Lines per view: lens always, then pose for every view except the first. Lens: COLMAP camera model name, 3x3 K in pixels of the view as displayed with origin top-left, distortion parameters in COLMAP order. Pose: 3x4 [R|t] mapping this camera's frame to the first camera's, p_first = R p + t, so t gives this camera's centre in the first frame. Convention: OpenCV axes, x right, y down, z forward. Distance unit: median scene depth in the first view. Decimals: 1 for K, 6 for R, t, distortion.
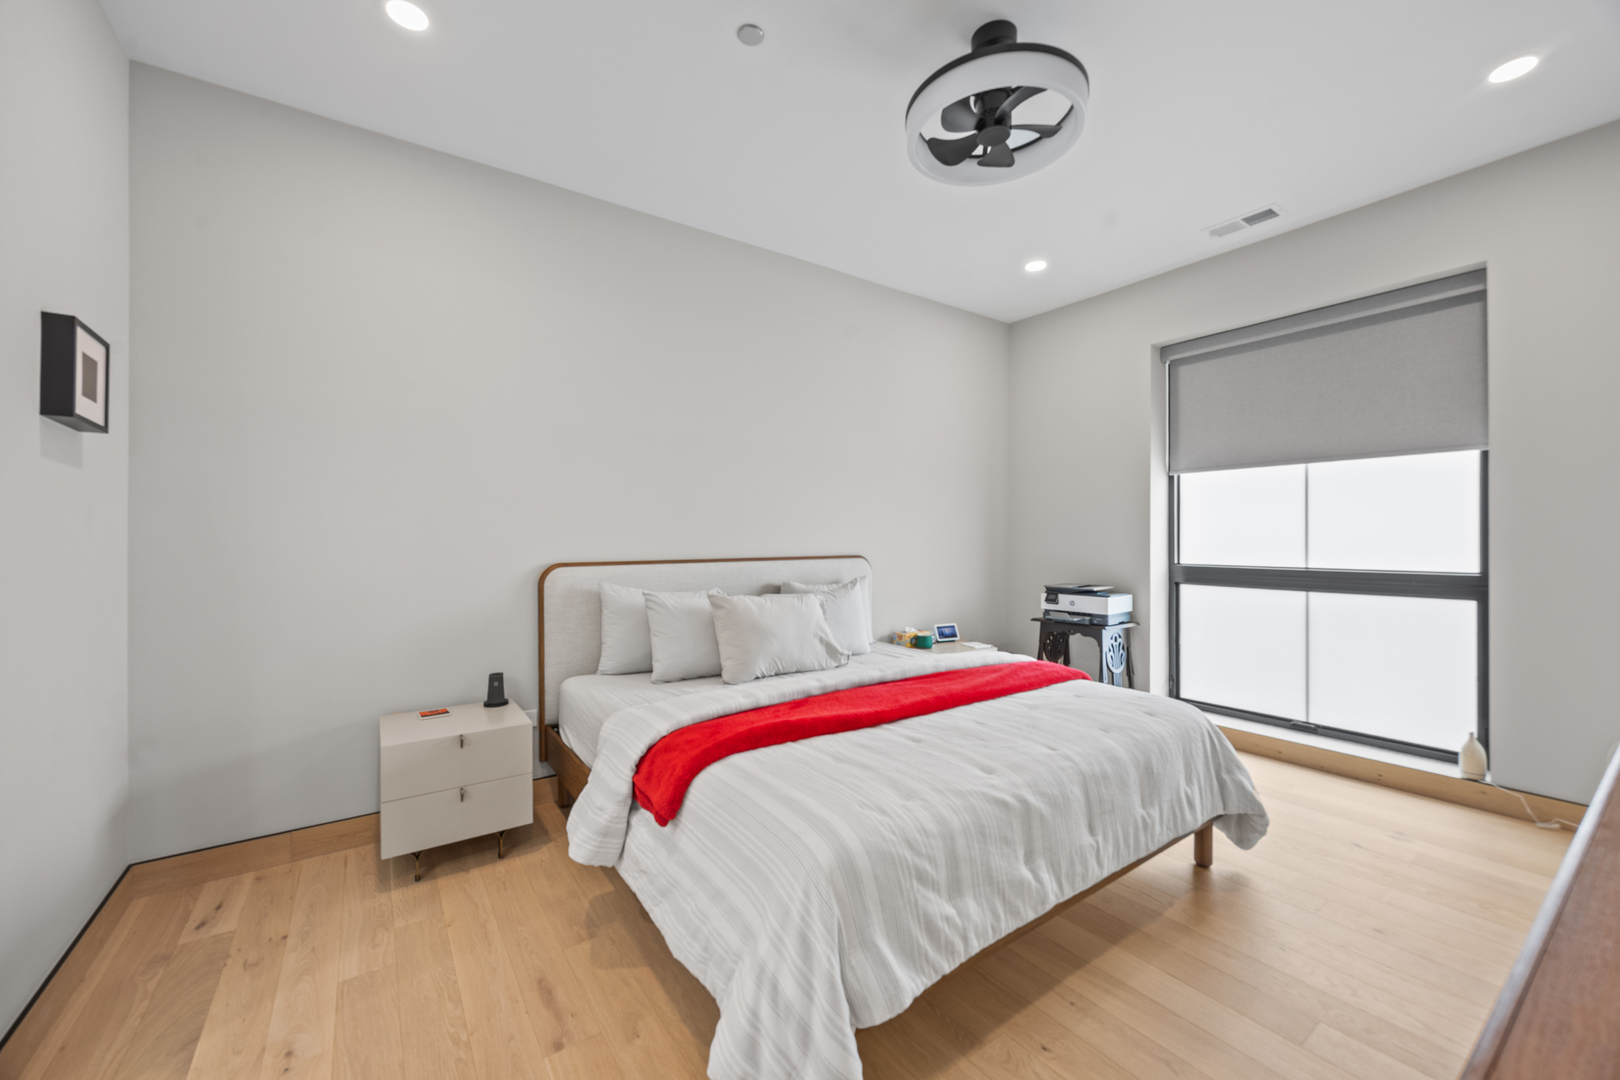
lens RADIAL K [[632.0, 0, 809.0], [0, 632.0, 542.1], [0, 0, 1]] dist [0.001149, 0.000092]
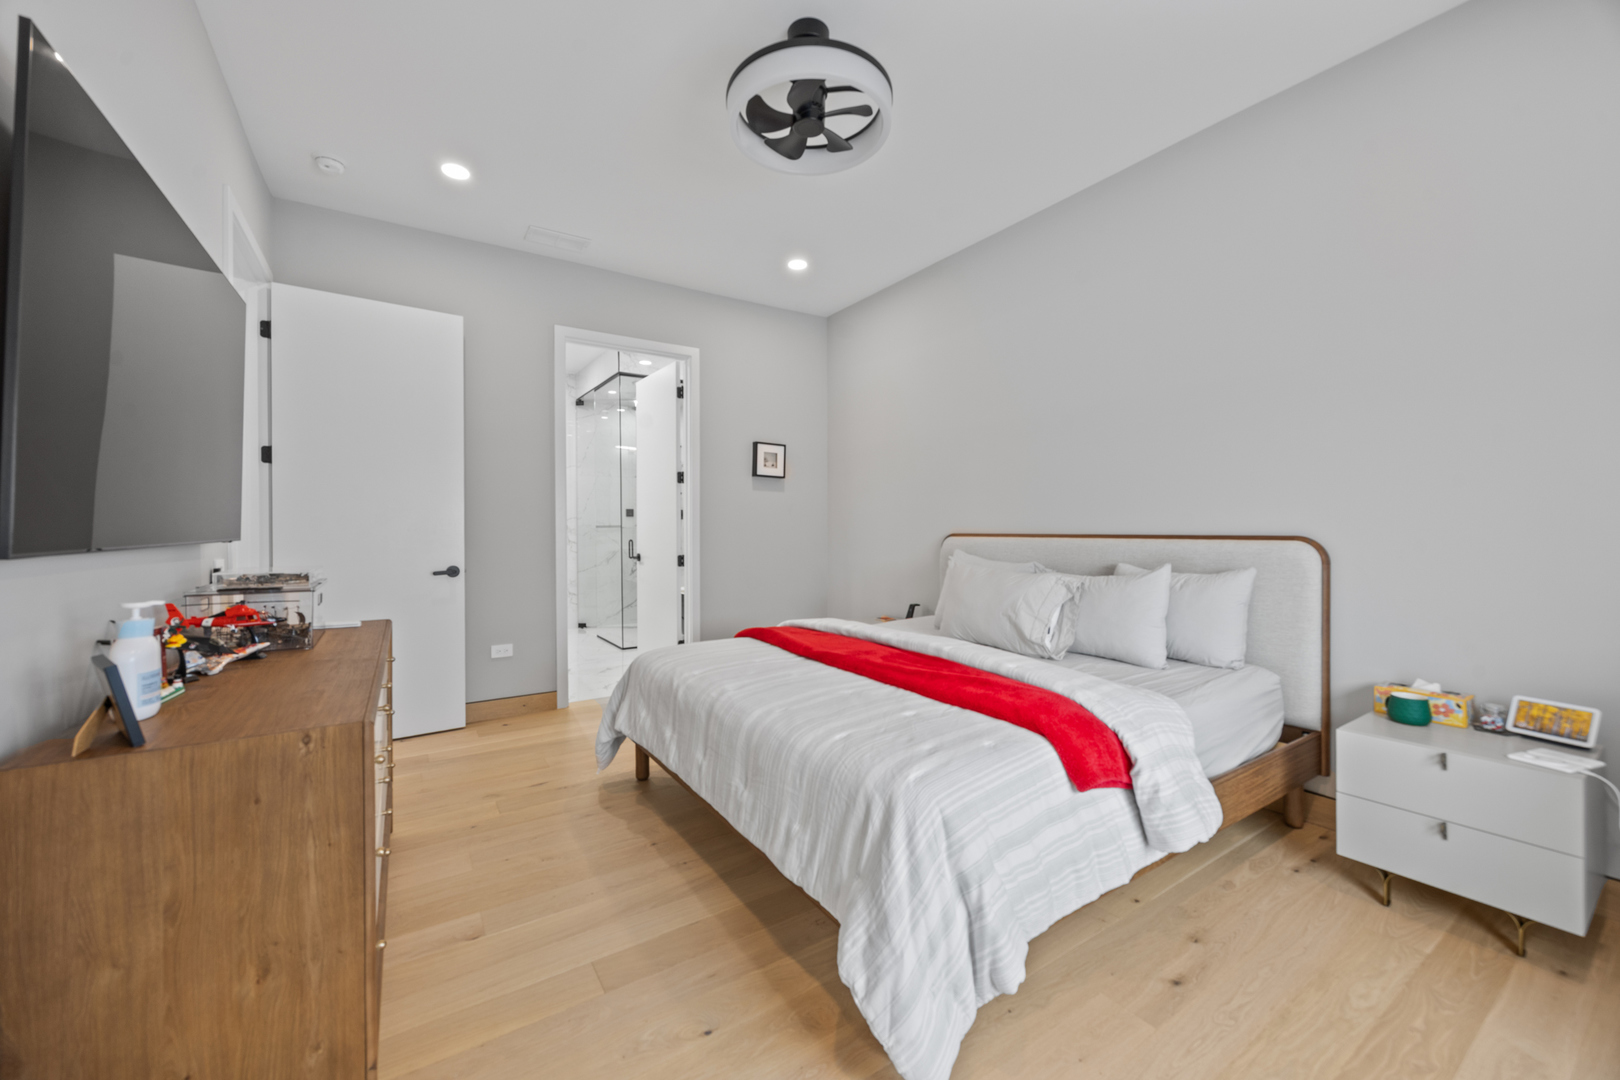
lens RADIAL K [[632.0, 0, 809.8], [0, 632.0, 527.3], [0, 0, 1]] dist [0.001149, 0.000092]
pose [[-0.035466, 0.006964, -0.999347, 1.184433], [0.002182, 0.999974, 0.006891, 0.014381], [0.999368, -0.001936, -0.035480, 0.901224]]
